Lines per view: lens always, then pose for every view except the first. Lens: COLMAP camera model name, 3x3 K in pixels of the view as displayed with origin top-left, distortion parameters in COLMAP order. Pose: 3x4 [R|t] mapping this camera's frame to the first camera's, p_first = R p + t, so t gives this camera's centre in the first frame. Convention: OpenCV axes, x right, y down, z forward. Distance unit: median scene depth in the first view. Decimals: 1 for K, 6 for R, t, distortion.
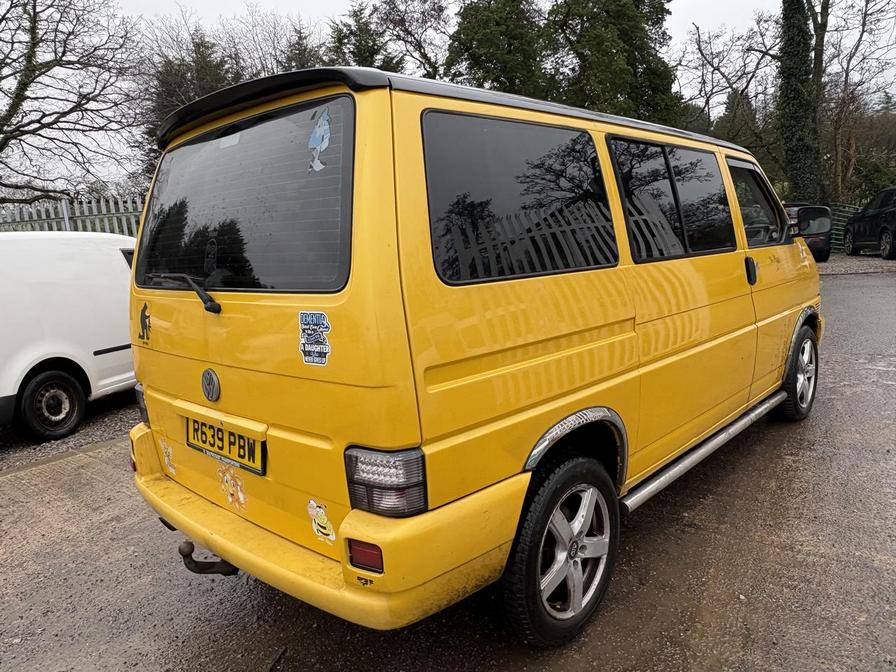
lens RADIAL K [[631.0, 0, 446.6], [0, 631.0, 331.3], [0, 0, 1]] dist [-0.000727, 0.003930]
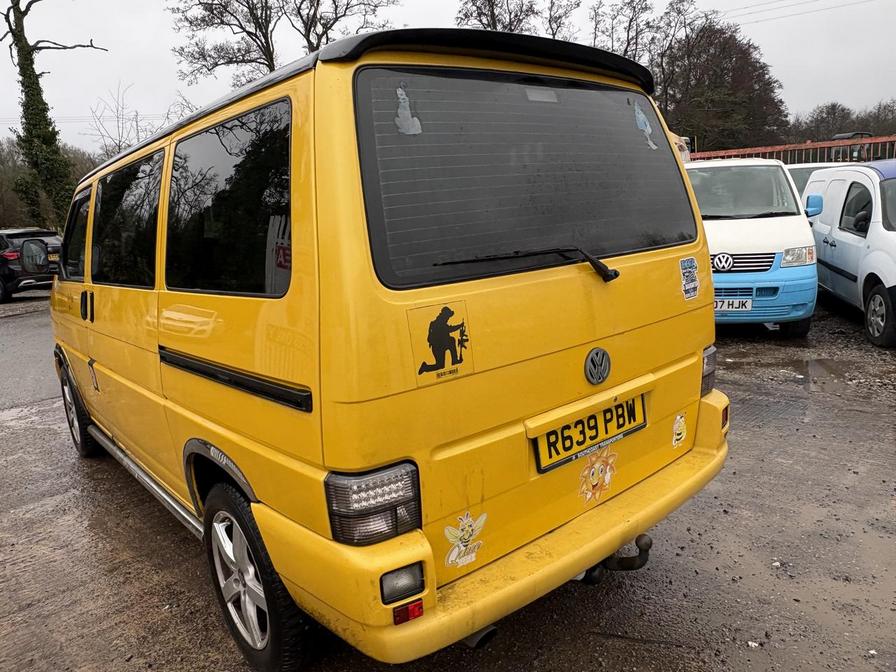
lens RADIAL K [[631.0, 0, 448.6], [0, 631.0, 337.1], [0, 0, 1]] dist [-0.000727, 0.003930]
pose [[0.133602, -0.138413, 0.981322, -1.310486], [0.216667, 0.970324, 0.107363, -0.099044], [-0.967060, 0.198276, 0.159627, 1.081141]]
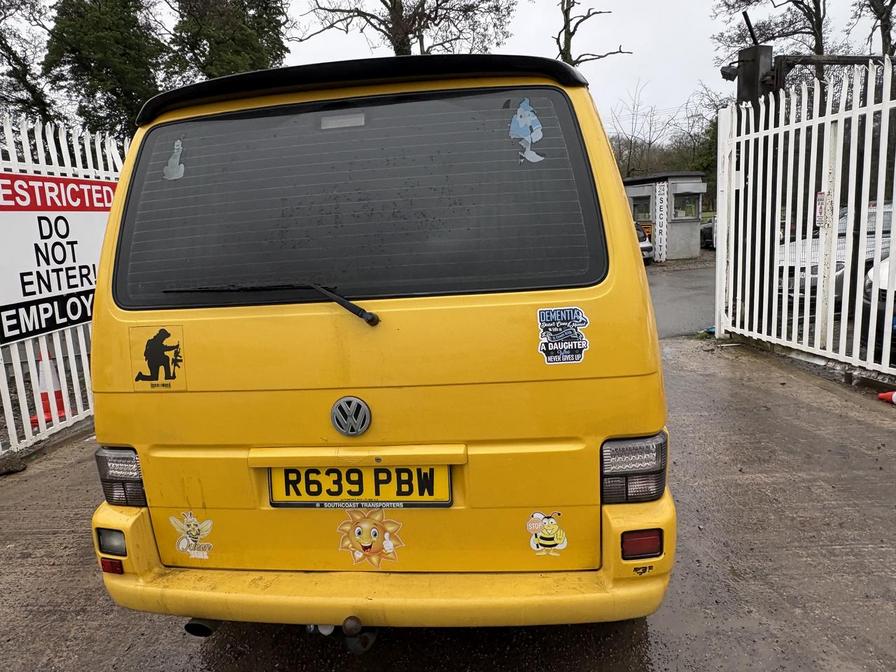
lens RADIAL K [[631.0, 0, 449.0], [0, 631.0, 334.3], [0, 0, 1]] dist [-0.000727, 0.003930]
pose [[0.816864, -0.075670, 0.571846, -0.746483], [0.099863, 0.994940, -0.010995, 0.002107], [-0.568120, 0.066088, 0.820288, 0.261747]]
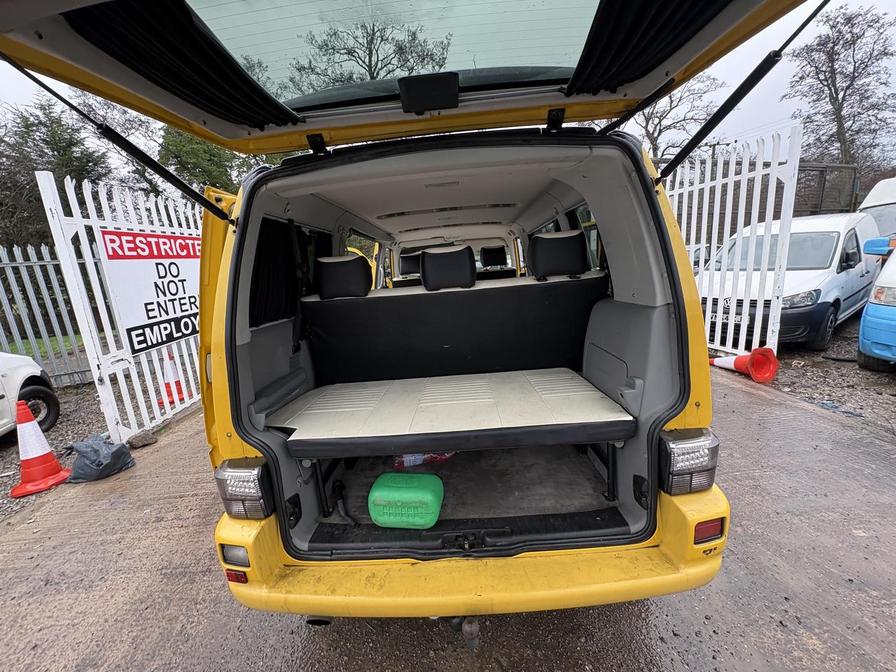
lens RADIAL K [[356.0, 0, 448.3], [0, 356.0, 336.0], [0, 0, 1]] dist [-0.002142, 0.000662]
pose [[0.753925, -0.124138, 0.645126, -0.712848], [0.136080, 0.990197, 0.031508, -0.078049], [-0.642713, 0.064034, 0.763427, 0.624724]]
